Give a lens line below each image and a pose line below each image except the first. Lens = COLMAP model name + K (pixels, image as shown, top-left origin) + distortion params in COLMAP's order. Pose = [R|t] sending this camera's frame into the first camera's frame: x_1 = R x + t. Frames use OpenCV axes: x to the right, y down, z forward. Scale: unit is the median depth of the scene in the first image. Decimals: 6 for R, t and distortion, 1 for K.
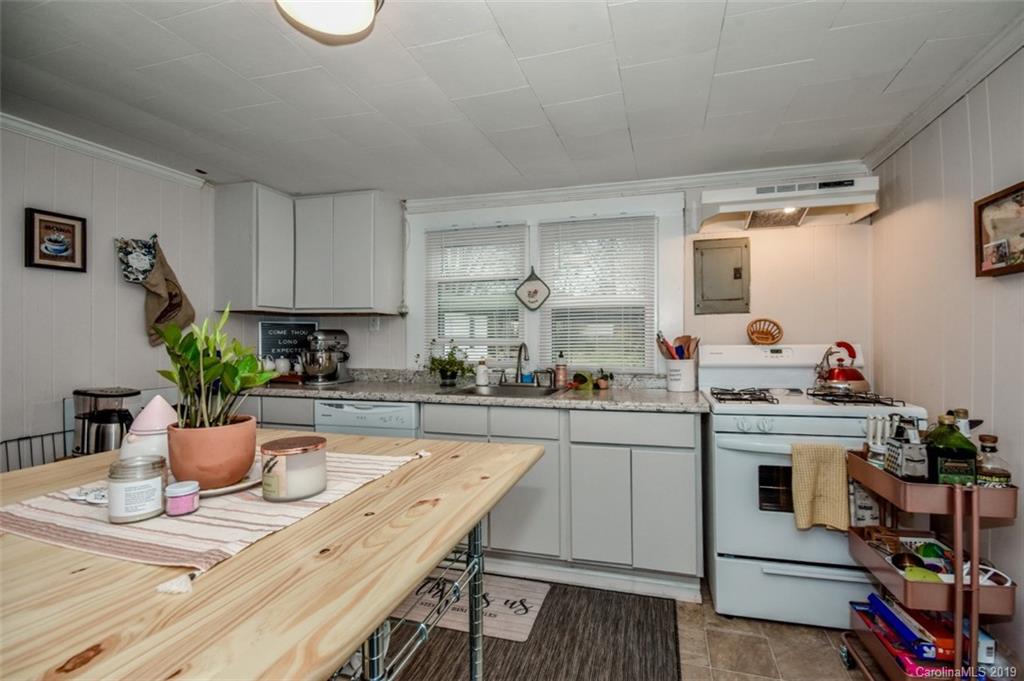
lens RADIAL K [[463.3, 0, 512.0], [0, 463.3, 340.5], [0, 0, 1]] dist [-0.002521, -0.000405]
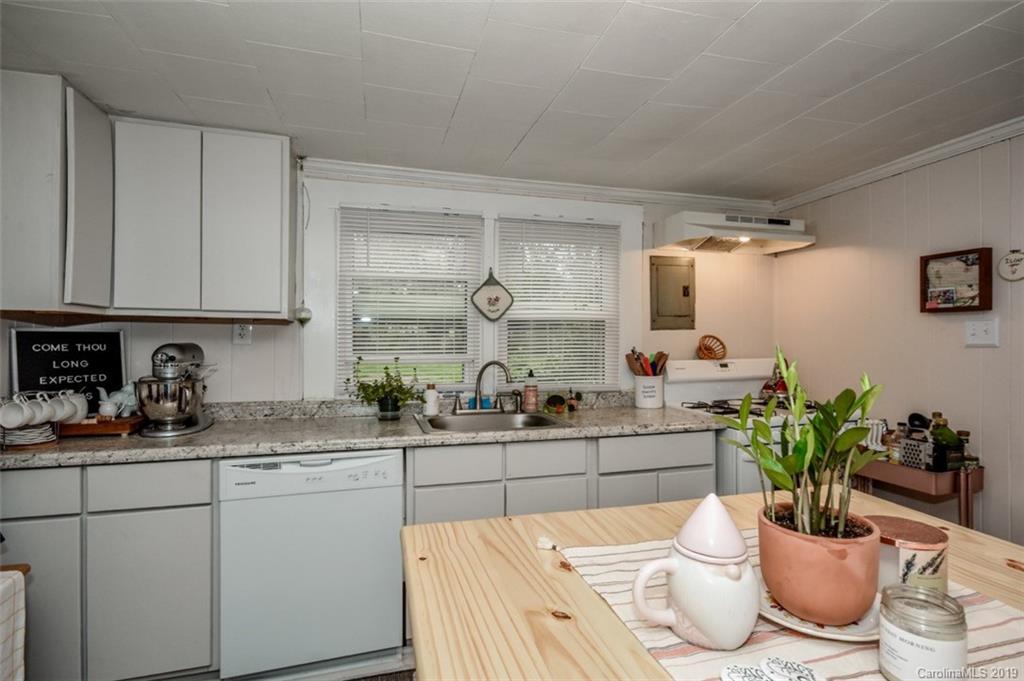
lens RADIAL K [[534.1, 0, 512.0], [0, 534.1, 340.5], [0, 0, 1]] dist [0.007868, 0.000686]
pose [[0.841867, 0.000874, 0.539685, -0.482591], [0.000714, 0.999996, -0.002732, -0.029890], [-0.539685, 0.002686, 0.841863, 0.188860]]
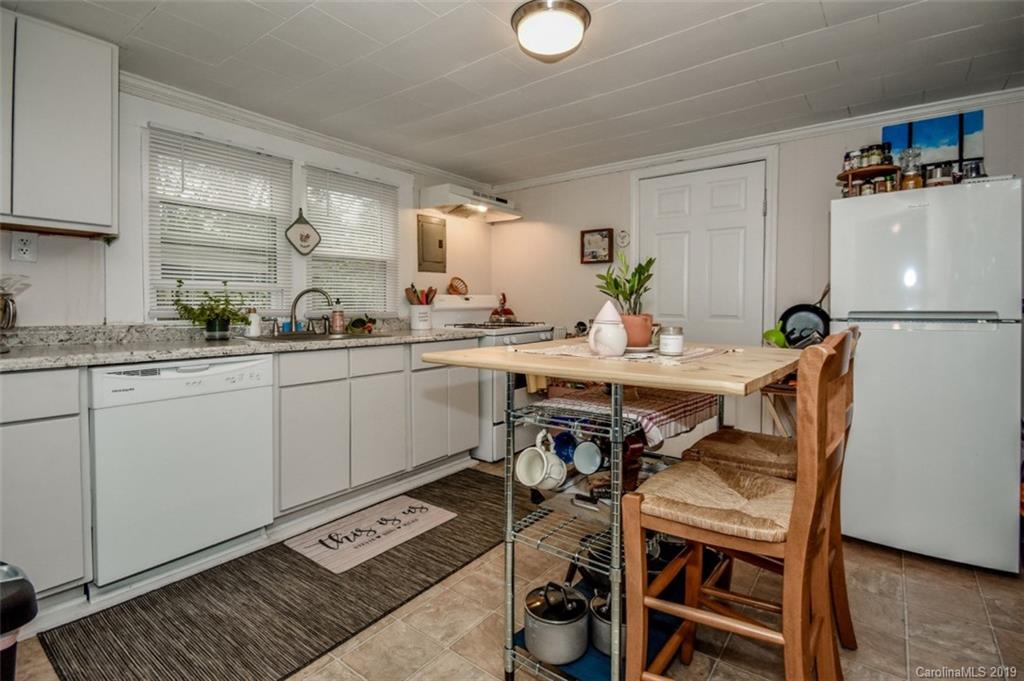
lens RADIAL K [[508.0, 0, 514.1], [0, 508.0, 321.0], [0, 0, 1]] dist [0.001633, -0.000430]
pose [[0.345275, -0.022778, 0.938225, -0.858077], [0.002358, 0.999723, 0.023404, 0.050983], [-0.938499, -0.005868, 0.345233, 0.252217]]
